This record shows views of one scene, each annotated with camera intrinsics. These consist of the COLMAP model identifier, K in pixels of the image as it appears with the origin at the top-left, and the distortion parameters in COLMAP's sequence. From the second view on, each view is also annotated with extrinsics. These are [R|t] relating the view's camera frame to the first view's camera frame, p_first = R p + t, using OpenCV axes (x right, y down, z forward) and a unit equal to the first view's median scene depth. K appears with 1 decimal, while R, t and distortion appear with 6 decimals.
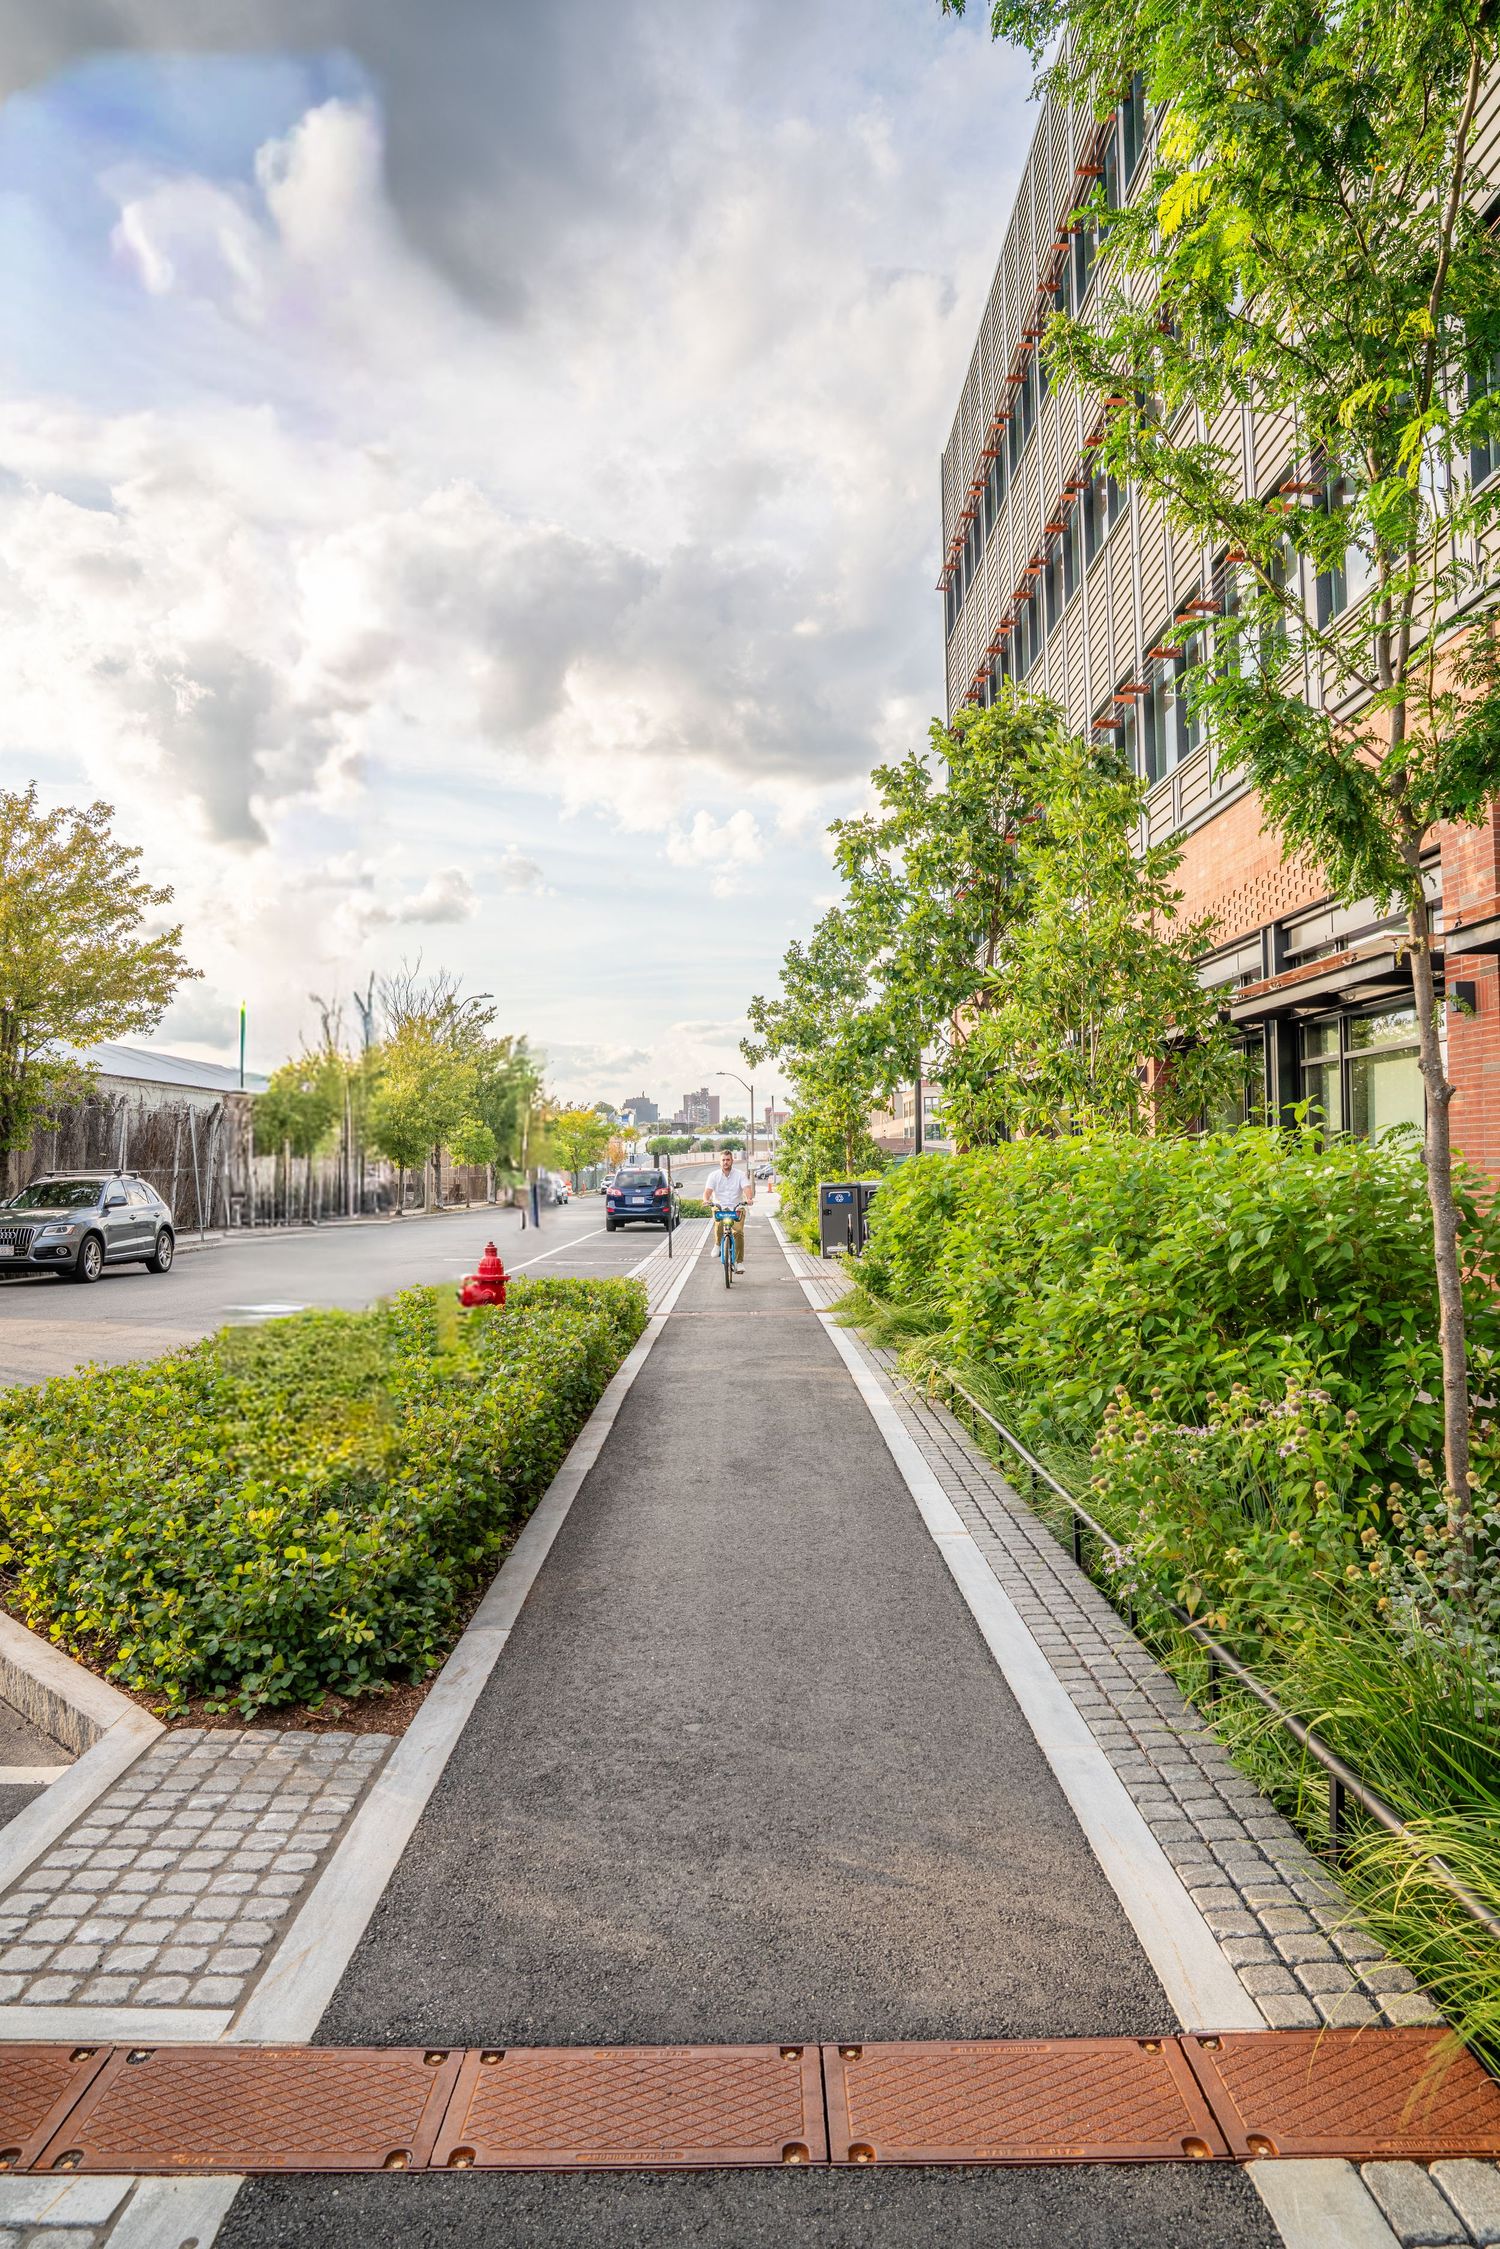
lens RADIAL K [[1584.4, 0, 749.7], [0, 1584.4, 1118.7], [0, 0, 1]] dist [-0.066810, 0.012217]
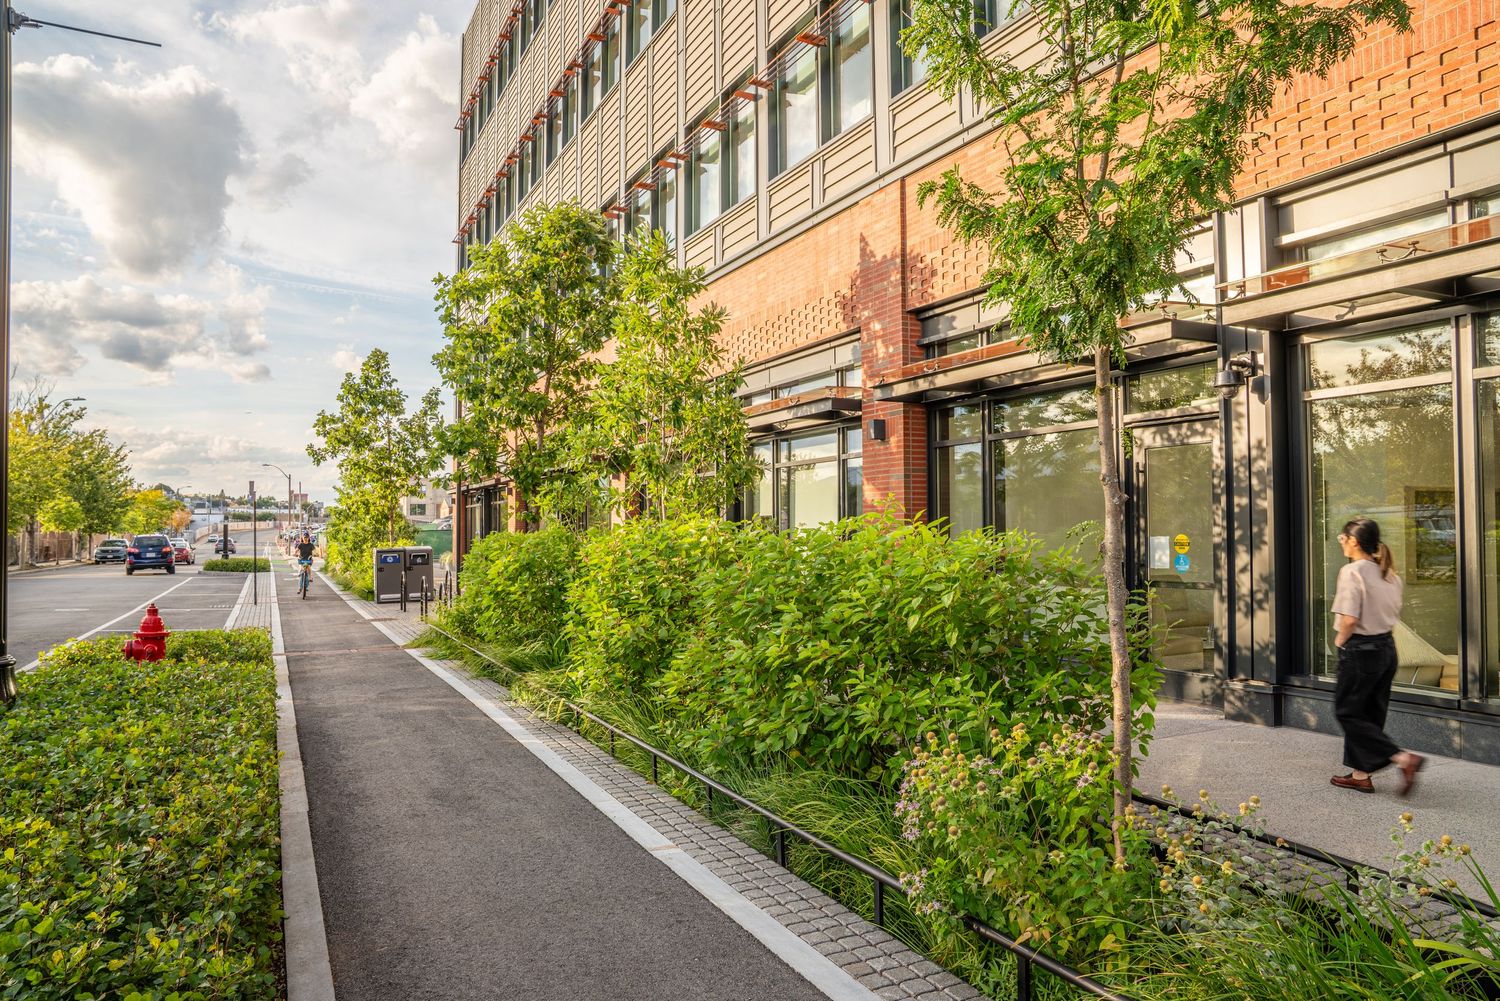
lens RADIAL K [[1056.8, 0, 745.8], [0, 1056.8, 496.4], [0, 0, 1]] dist [-0.066810, 0.012217]
pose [[0.911626, 0.017231, 0.410660, -0.133990], [-0.015234, 0.999851, -0.008135, -0.004031], [-0.410739, 0.001160, 0.911752, 0.199645]]
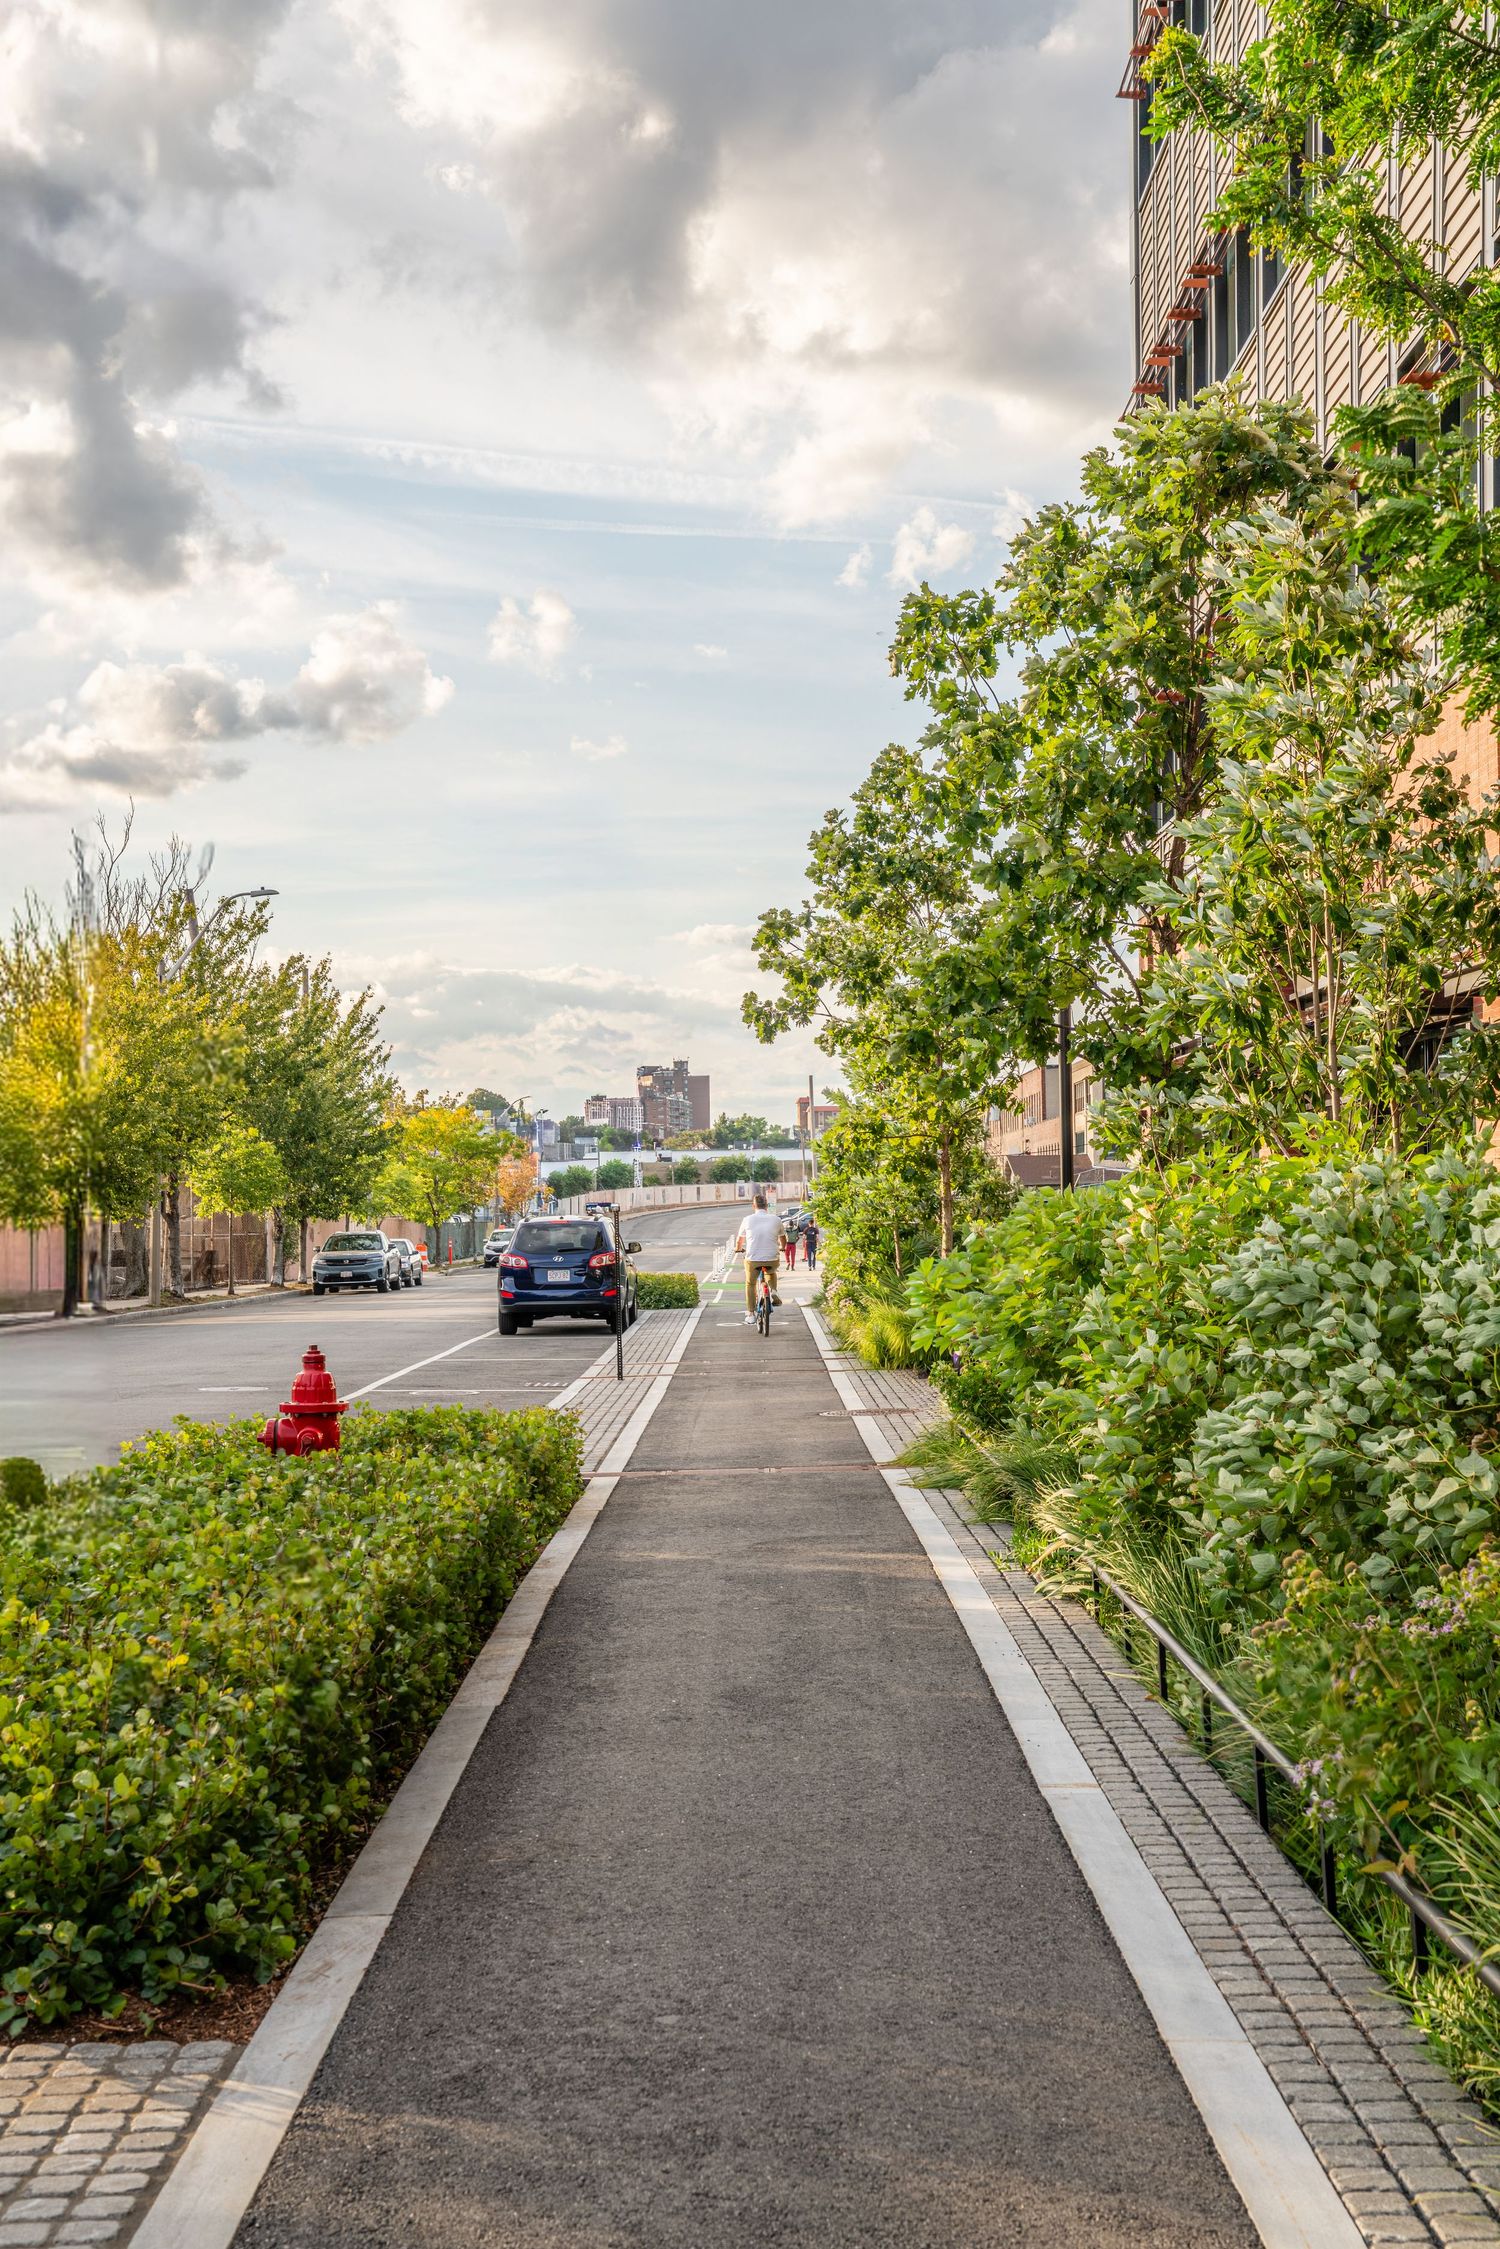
lens RADIAL K [[3059.5, 0, 749.6], [0, 3059.5, 1116.3], [0, 0, 1]] dist [0.245277, 0.000000]
pose [[0.999948, -0.008228, -0.006033, 0.006757], [0.008222, 0.999966, -0.000949, -0.006768], [0.006040, 0.000899, 0.999981, -0.224290]]
